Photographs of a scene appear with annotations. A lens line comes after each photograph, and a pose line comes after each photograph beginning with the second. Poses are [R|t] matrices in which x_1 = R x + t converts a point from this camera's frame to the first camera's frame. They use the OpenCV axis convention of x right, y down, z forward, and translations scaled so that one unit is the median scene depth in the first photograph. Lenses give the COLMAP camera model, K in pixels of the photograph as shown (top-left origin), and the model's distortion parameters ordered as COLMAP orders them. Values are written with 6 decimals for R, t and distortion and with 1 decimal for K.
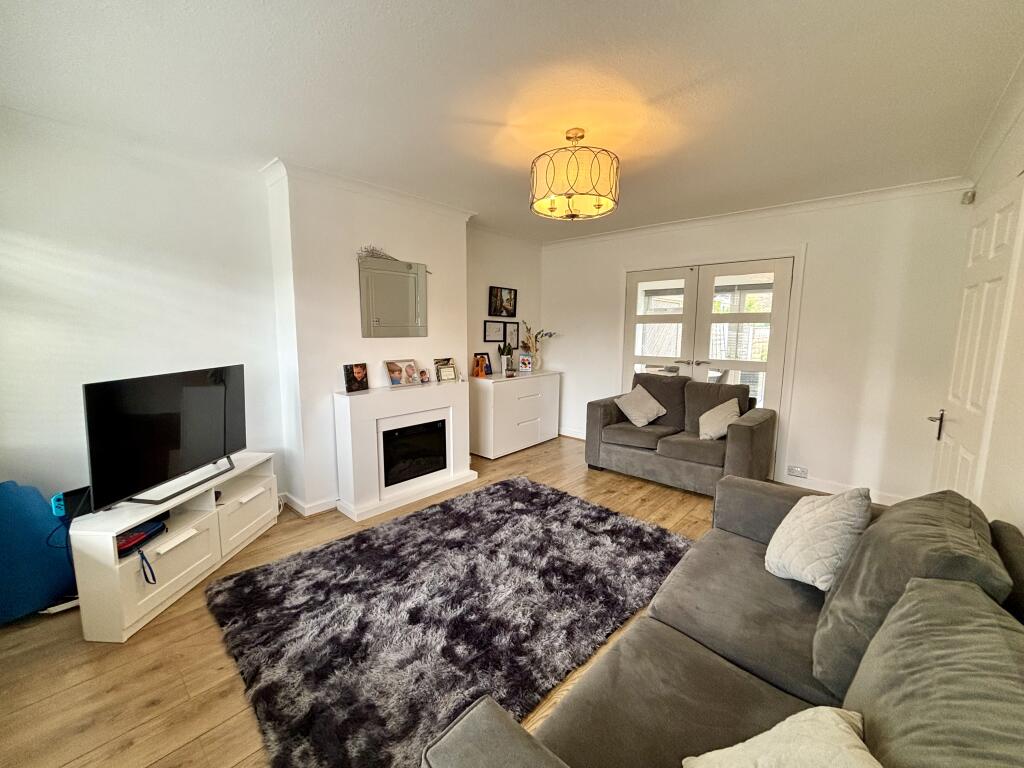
lens RADIAL K [[413.6, 0, 513.3], [0, 413.6, 384.7], [0, 0, 1]] dist [0.001152, 0.000468]
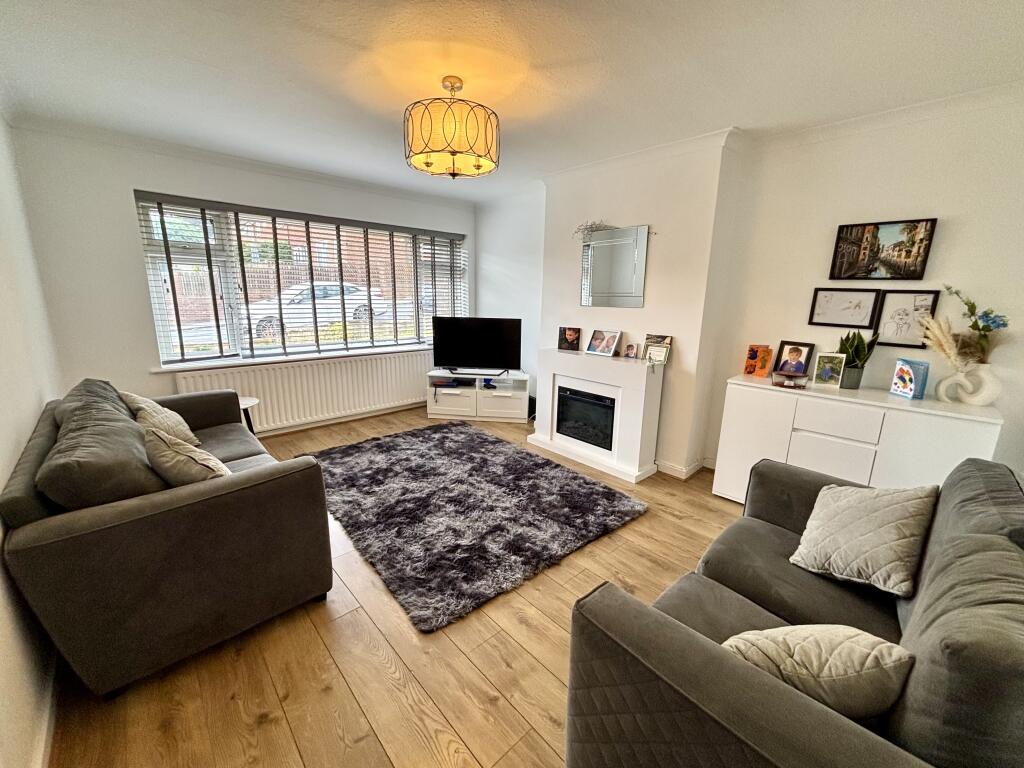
lens RADIAL K [[413.6, 0, 513.2], [0, 413.6, 383.4], [0, 0, 1]] dist [0.001152, 0.000468]
pose [[-0.096808, 0.201849, -0.974620, 0.866596], [-0.152057, 0.964725, 0.214904, -0.129867], [0.983619, 0.169002, -0.062701, 0.961805]]
